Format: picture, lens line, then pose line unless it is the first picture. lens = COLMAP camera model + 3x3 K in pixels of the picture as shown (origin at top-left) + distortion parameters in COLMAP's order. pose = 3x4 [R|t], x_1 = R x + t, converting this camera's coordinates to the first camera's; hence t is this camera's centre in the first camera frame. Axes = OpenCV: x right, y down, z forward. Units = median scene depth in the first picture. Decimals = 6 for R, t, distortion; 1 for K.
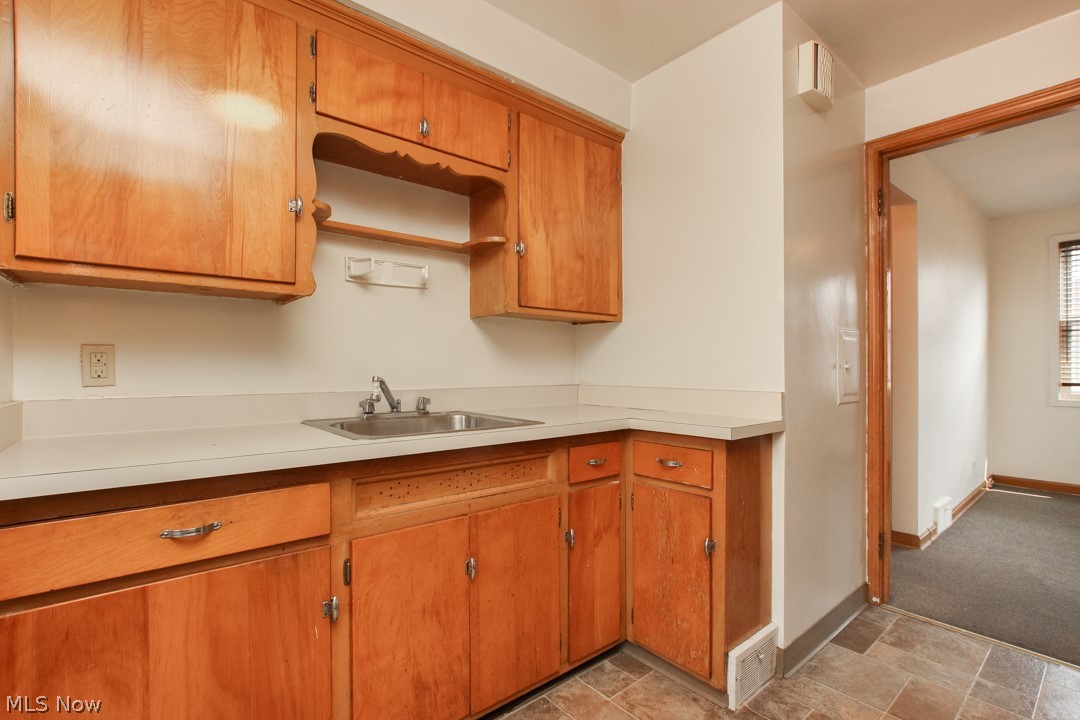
lens RADIAL K [[504.8, 0, 539.6], [0, 504.8, 361.8], [0, 0, 1]] dist [-0.012223, 0.000642]
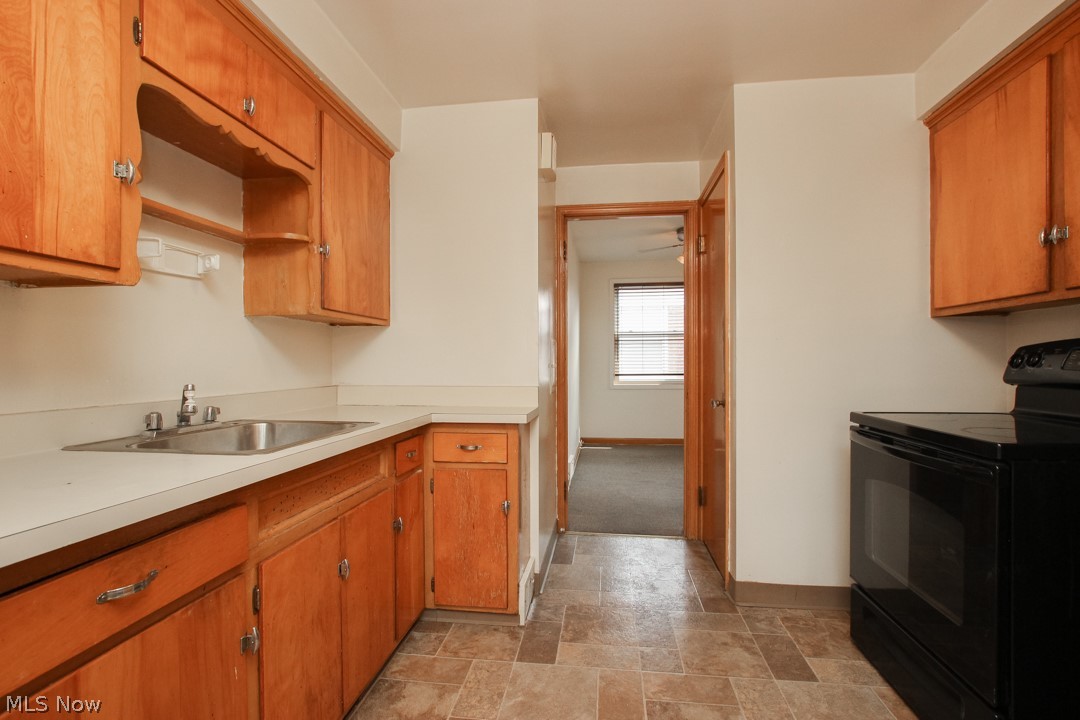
lens RADIAL K [[504.8, 0, 536.2], [0, 504.8, 360.4], [0, 0, 1]] dist [-0.012223, 0.000642]
pose [[0.740577, -0.001292, 0.671970, -0.453124], [-0.003048, 0.999981, 0.005281, -0.017256], [-0.671964, -0.005959, 0.740560, -0.011742]]
